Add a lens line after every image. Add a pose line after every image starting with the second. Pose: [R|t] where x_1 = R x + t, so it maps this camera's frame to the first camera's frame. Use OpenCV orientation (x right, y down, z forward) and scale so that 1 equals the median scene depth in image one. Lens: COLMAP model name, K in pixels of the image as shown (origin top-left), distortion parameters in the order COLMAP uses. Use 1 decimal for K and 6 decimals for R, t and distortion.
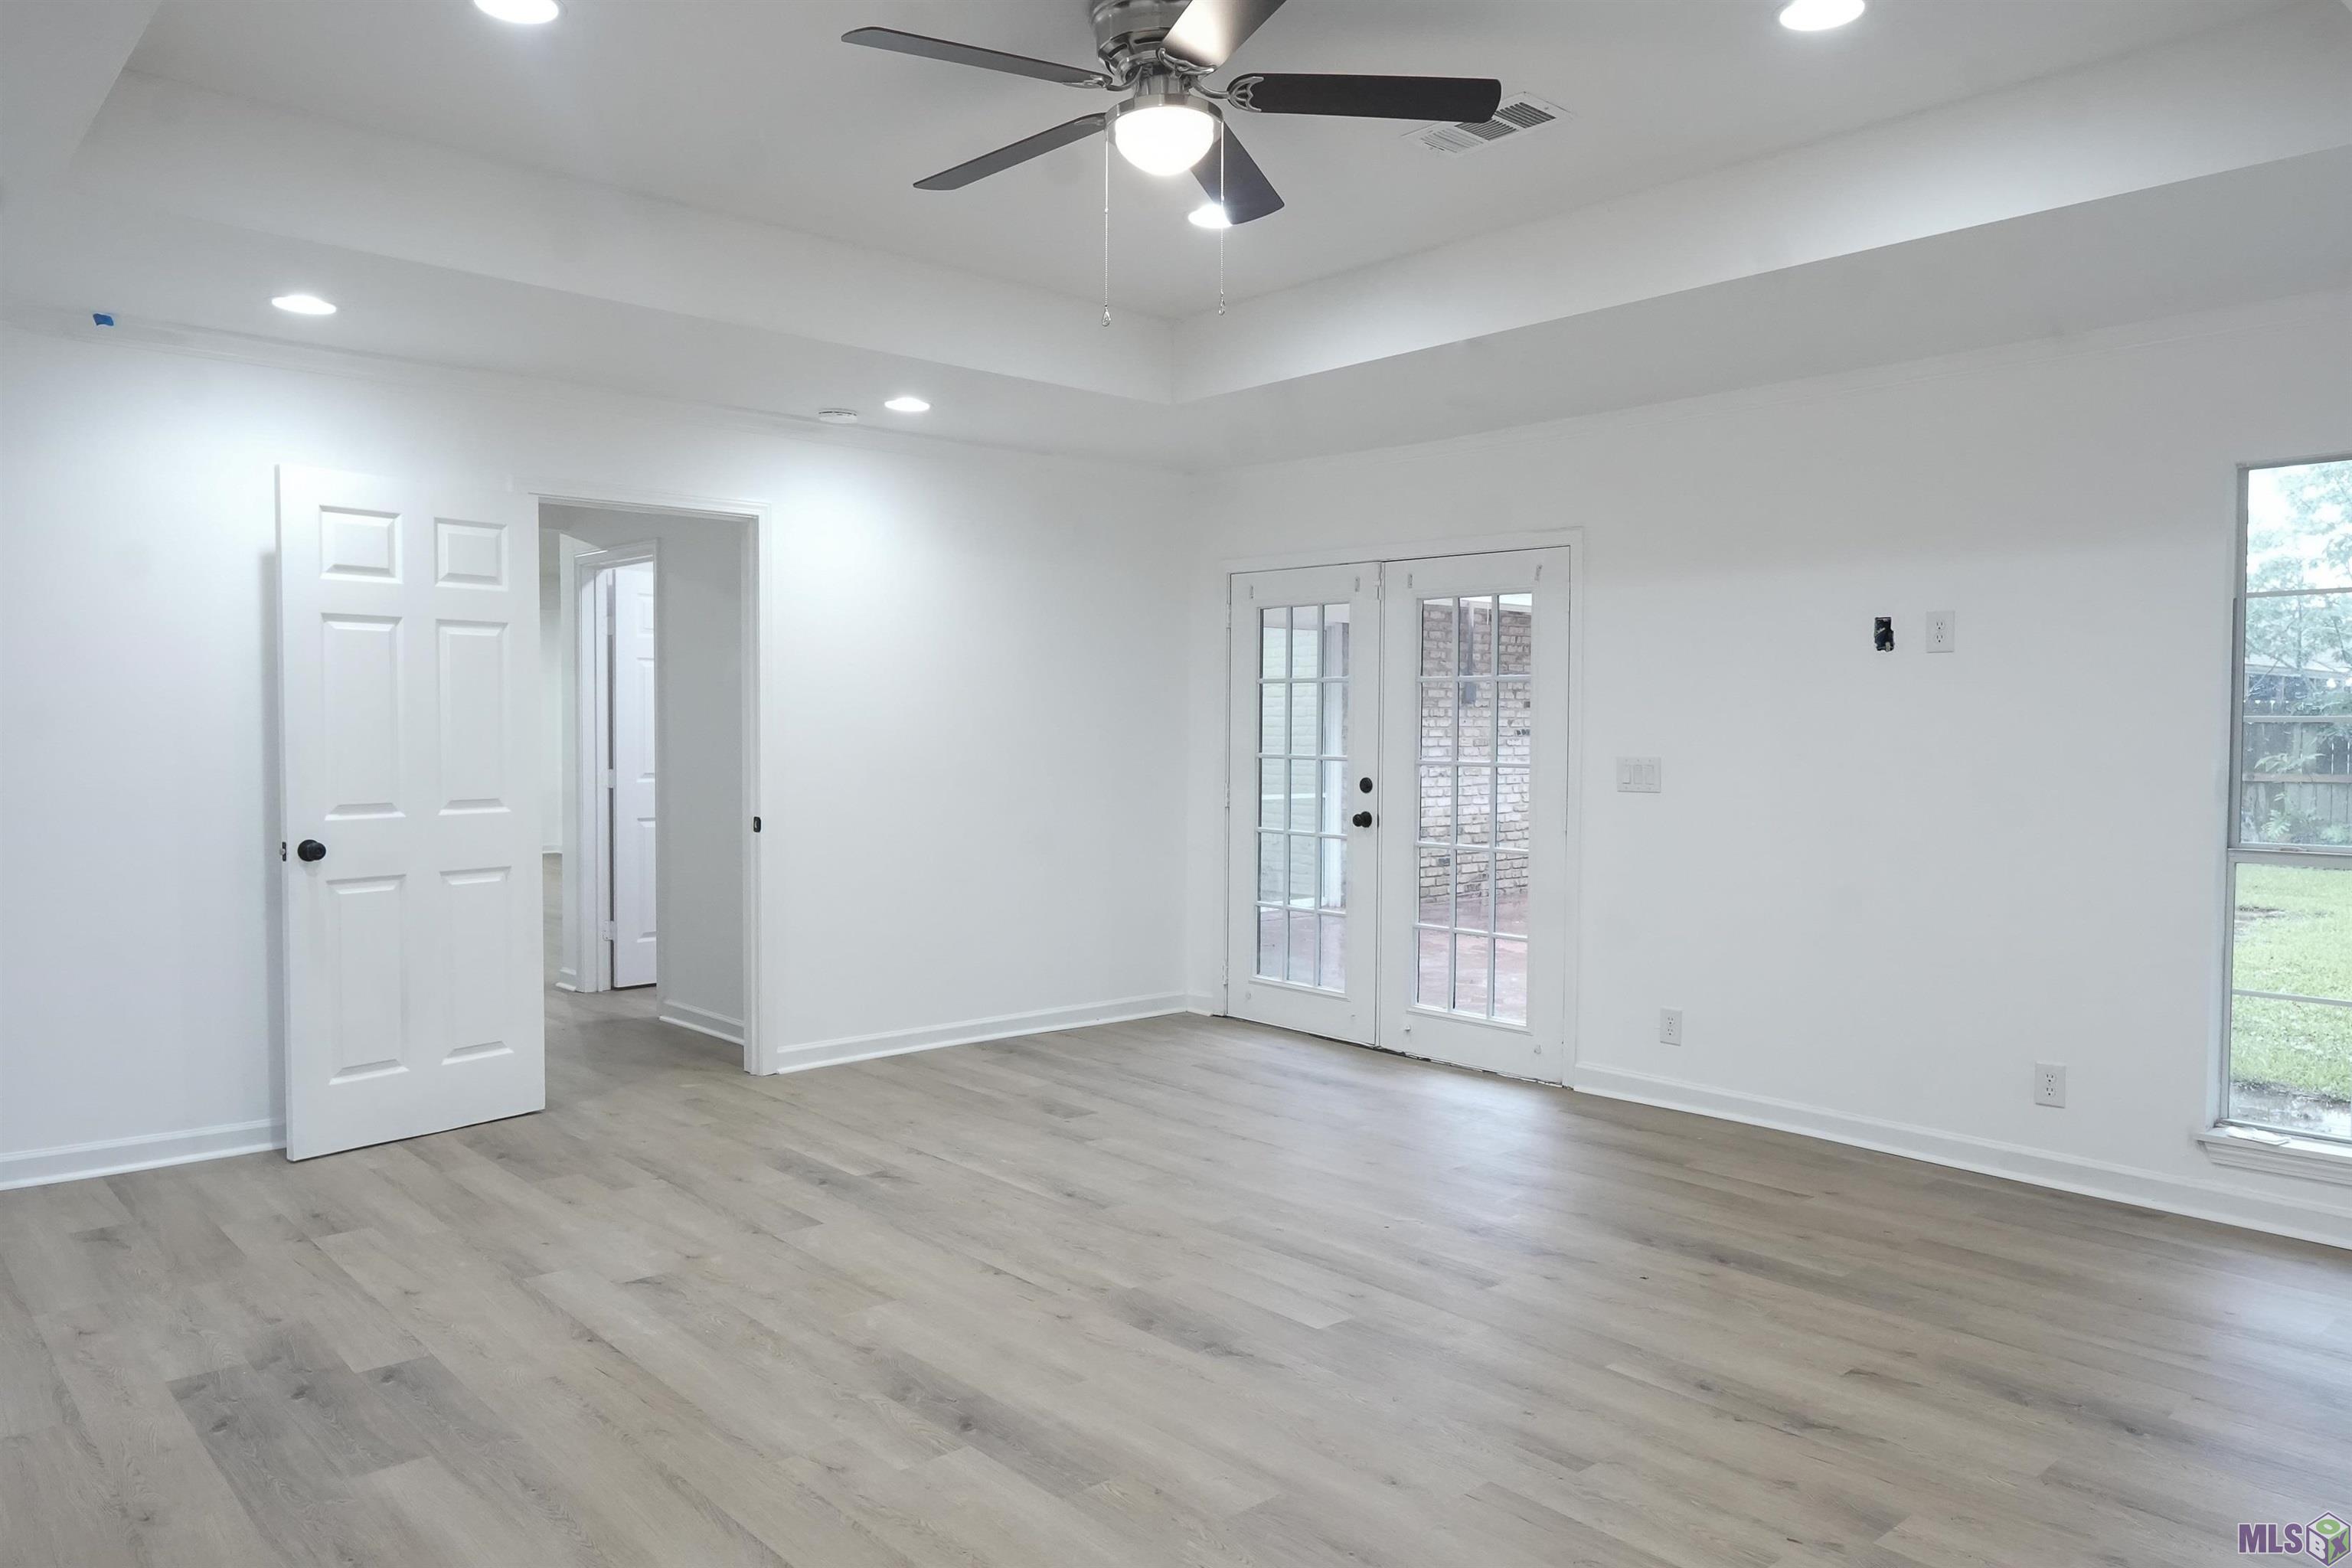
lens RADIAL K [[1627.7, 0, 1176.0], [0, 1627.7, 784.0], [0, 0, 1]] dist [-0.003360, 0.000230]
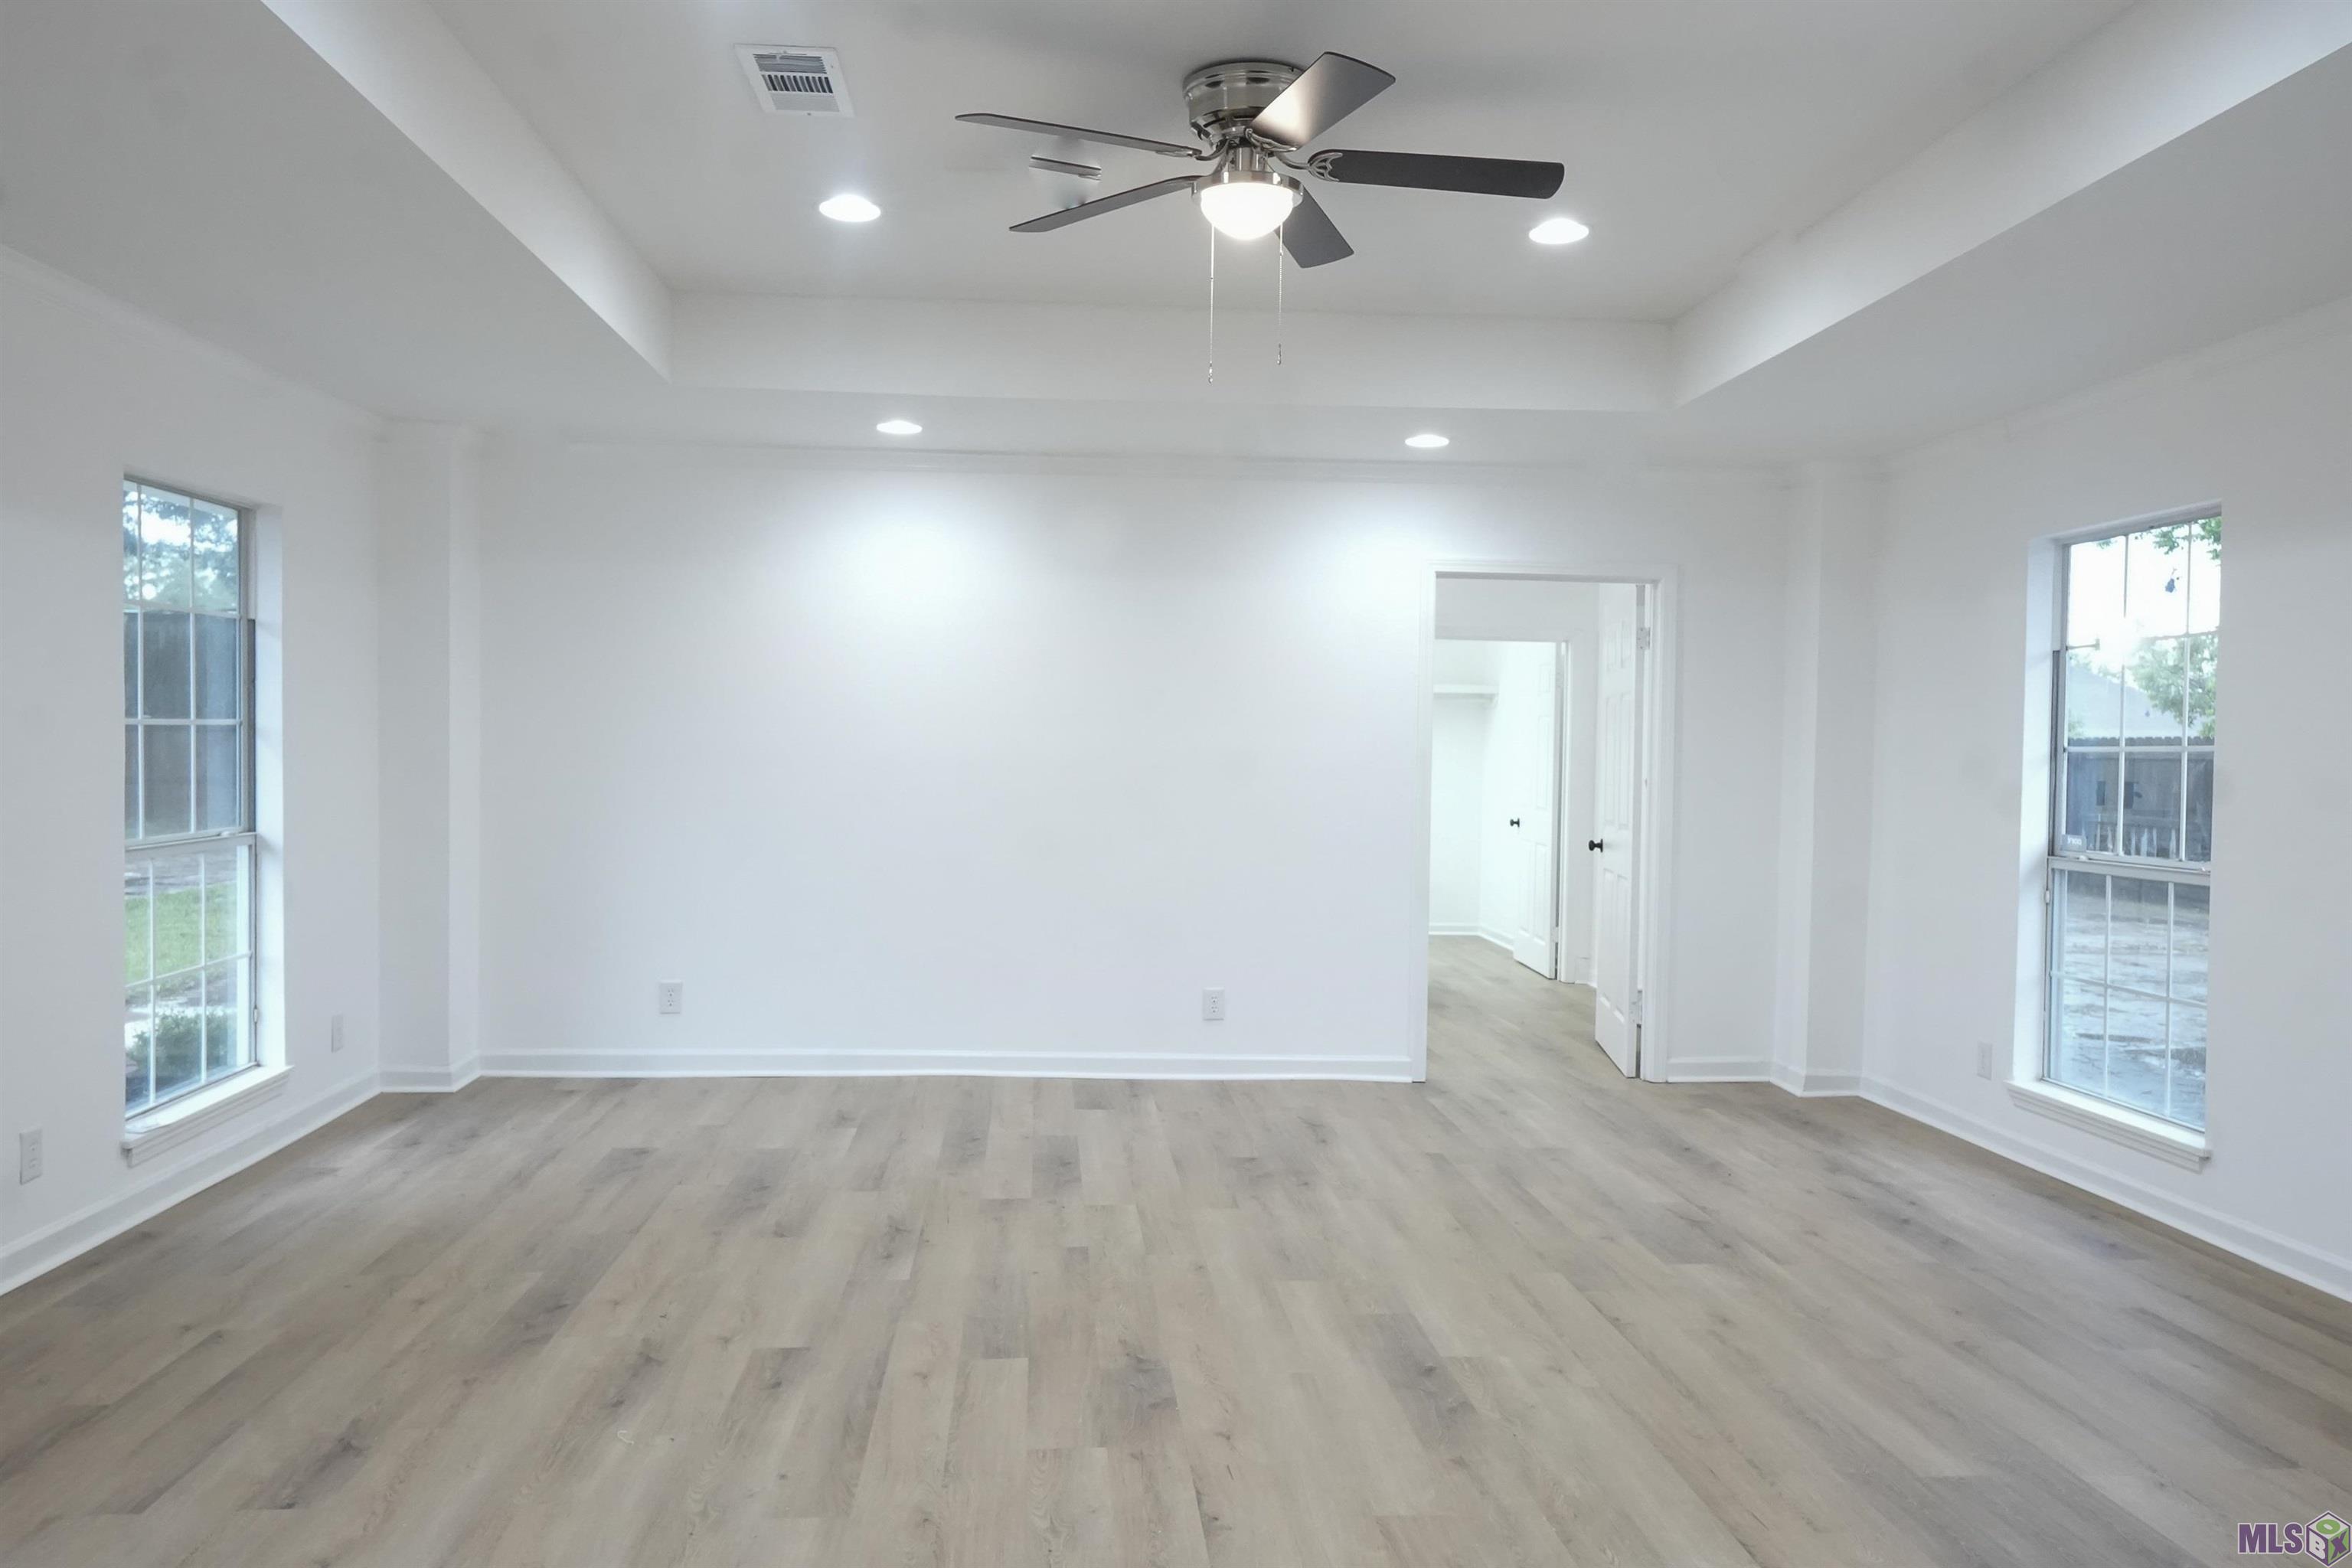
lens RADIAL K [[1627.7, 0, 1176.0], [0, 1627.7, 784.0], [0, 0, 1]] dist [-0.003360, 0.000230]
pose [[-0.799752, -0.033427, 0.599399, -0.601855], [0.001095, 0.998366, 0.057137, -0.073382], [-0.600329, 0.046351, -0.798409, 1.833432]]
